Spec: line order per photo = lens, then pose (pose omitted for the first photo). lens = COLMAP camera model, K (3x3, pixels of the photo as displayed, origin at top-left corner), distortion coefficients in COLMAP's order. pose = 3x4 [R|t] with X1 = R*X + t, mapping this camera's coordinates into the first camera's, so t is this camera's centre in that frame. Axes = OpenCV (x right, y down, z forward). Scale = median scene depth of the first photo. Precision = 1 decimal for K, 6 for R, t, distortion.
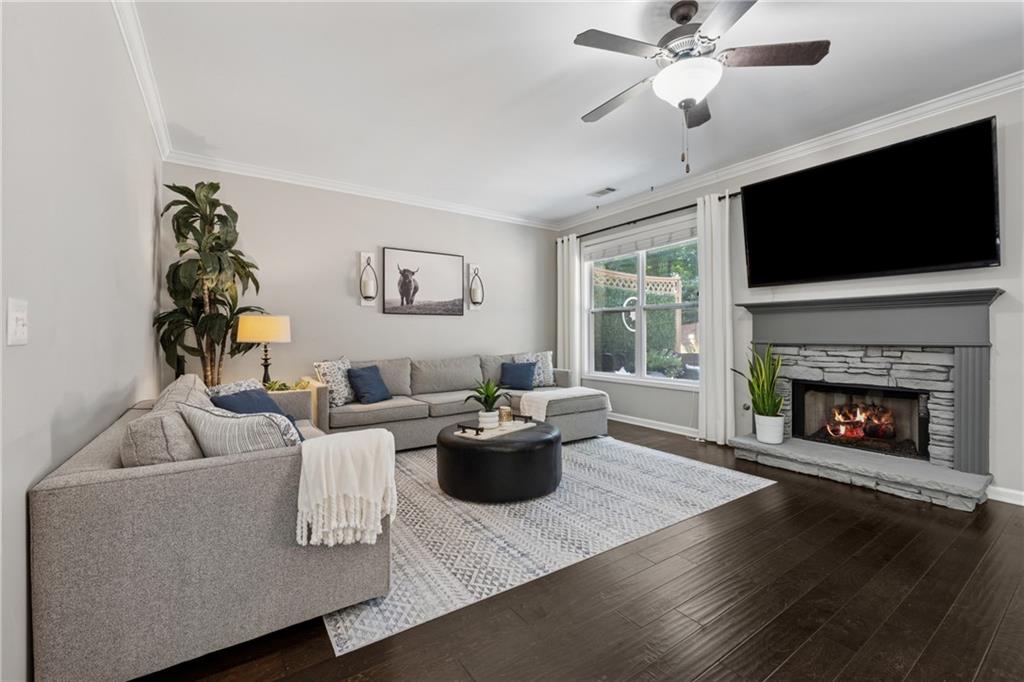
lens RADIAL K [[428.3, 0, 519.3], [0, 428.3, 334.7], [0, 0, 1]] dist [-0.006484, -0.000107]
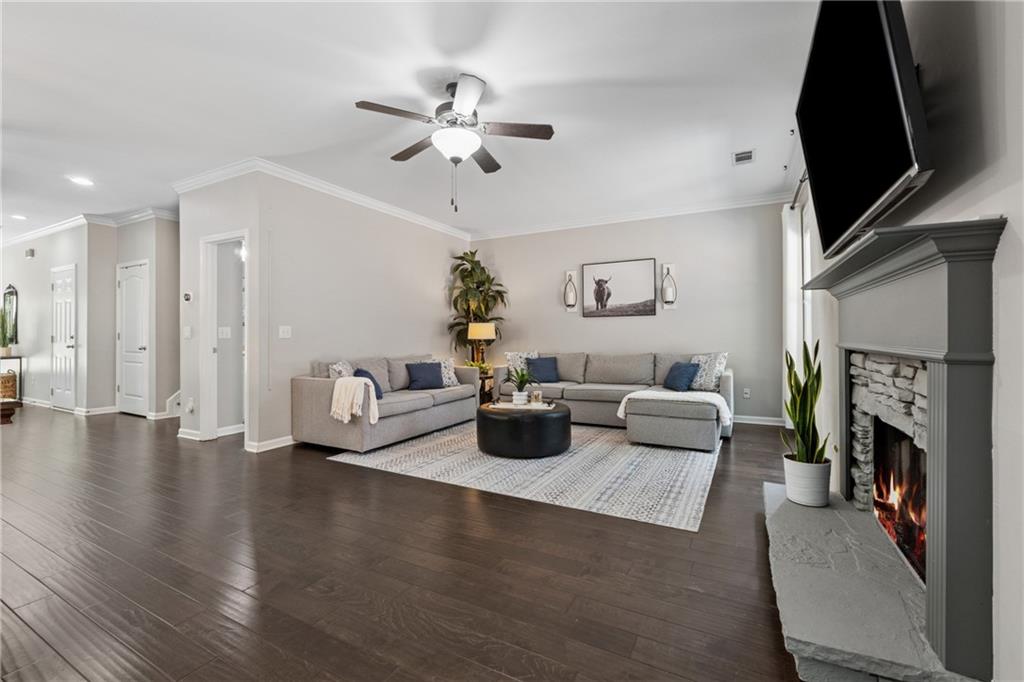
lens RADIAL K [[428.3, 0, 519.3], [0, 428.3, 334.7], [0, 0, 1]] dist [-0.006484, -0.000107]
pose [[0.462722, 0.001219, -0.886502, 0.704576], [0.004941, 0.999980, 0.003955, -0.003051], [0.886489, -0.006210, 0.462707, 0.241392]]
